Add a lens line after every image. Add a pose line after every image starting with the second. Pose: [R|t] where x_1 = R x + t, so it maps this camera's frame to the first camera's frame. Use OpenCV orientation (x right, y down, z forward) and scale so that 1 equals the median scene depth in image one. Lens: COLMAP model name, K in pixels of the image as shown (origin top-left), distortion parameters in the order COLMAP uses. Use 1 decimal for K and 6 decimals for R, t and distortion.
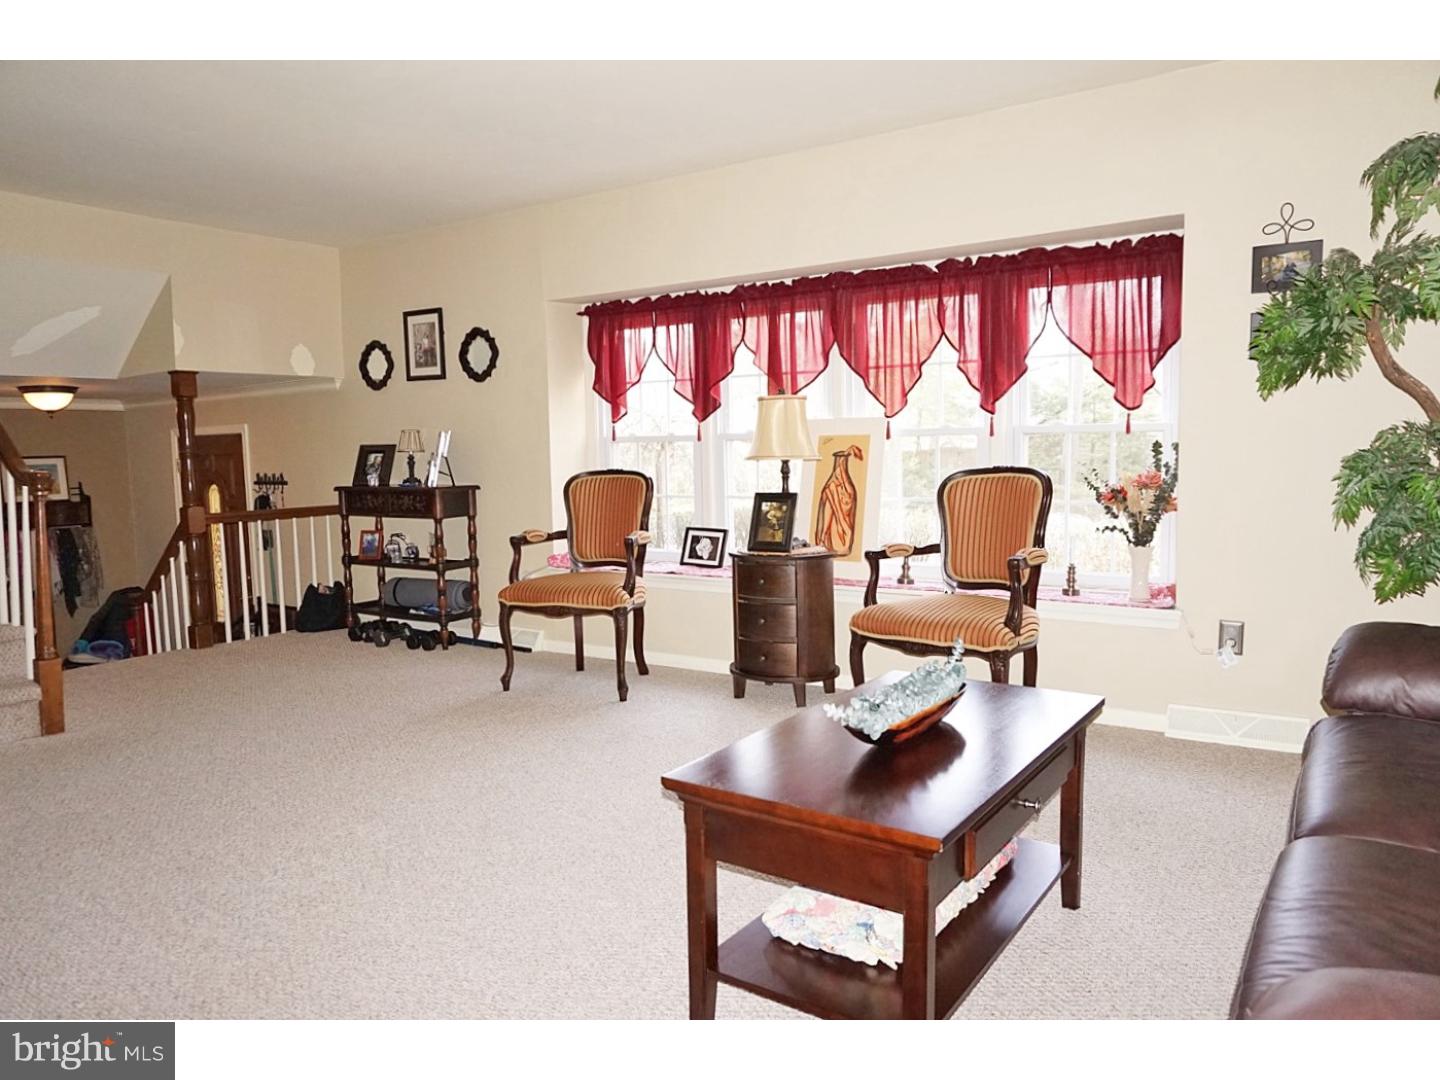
lens RADIAL K [[967.6, 0, 716.5], [0, 967.6, 541.6], [0, 0, 1]] dist [-0.044274, 0.027829]
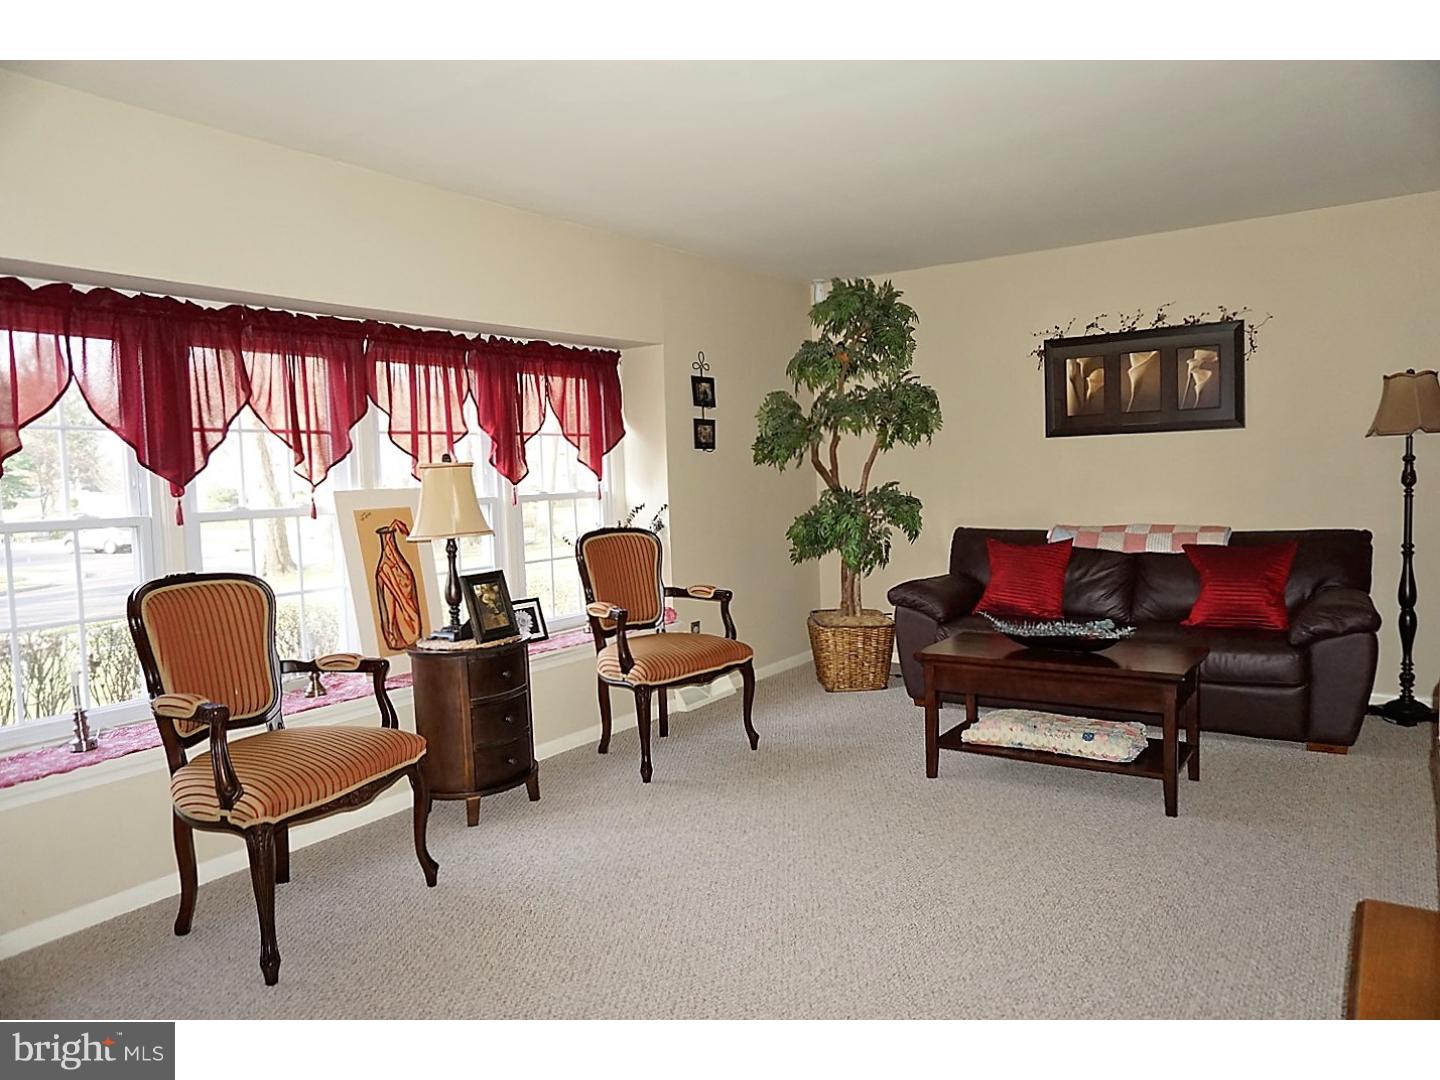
lens RADIAL K [[967.6, 0, 716.5], [0, 967.6, 541.6], [0, 0, 1]] dist [-0.044274, 0.027829]
pose [[0.002742, -0.054456, 0.998512, -0.735930], [0.136197, 0.989232, 0.053576, -0.087692], [-0.990678, 0.135848, 0.010129, 0.709629]]
